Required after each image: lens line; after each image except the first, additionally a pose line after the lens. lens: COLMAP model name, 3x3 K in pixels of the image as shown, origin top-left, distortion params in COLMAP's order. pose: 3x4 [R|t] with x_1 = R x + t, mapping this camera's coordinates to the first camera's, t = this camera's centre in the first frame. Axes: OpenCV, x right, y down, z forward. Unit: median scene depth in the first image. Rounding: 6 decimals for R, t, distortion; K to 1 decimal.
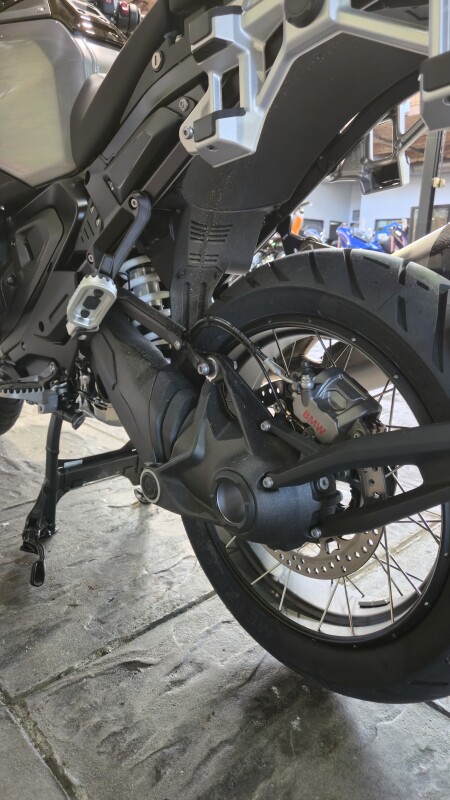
lens RADIAL K [[534.7, 0, 233.3], [0, 534.7, 398.3], [0, 0, 1]] dist [0.040747, -0.028978]
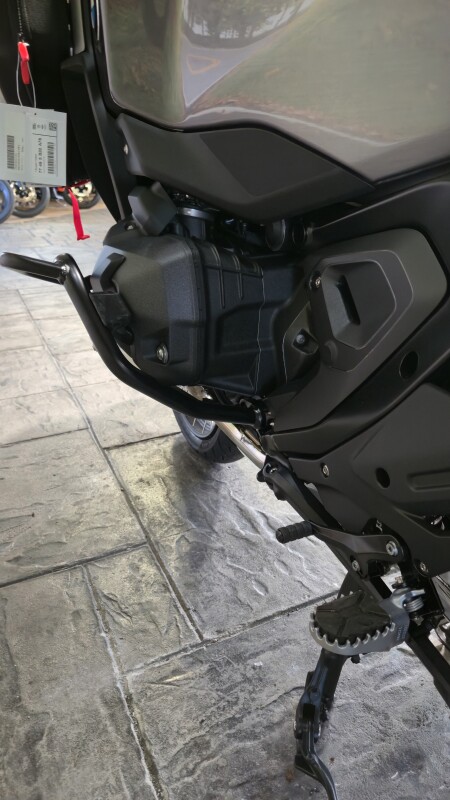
lens RADIAL K [[534.7, 0, 227.9], [0, 534.7, 399.8], [0, 0, 1]] dist [0.040747, -0.028978]
pose [[0.945082, 0.098802, -0.311541, -0.416403], [-0.042785, 0.982410, 0.181769, -0.357133], [0.324020, -0.158457, 0.932686, 0.580947]]
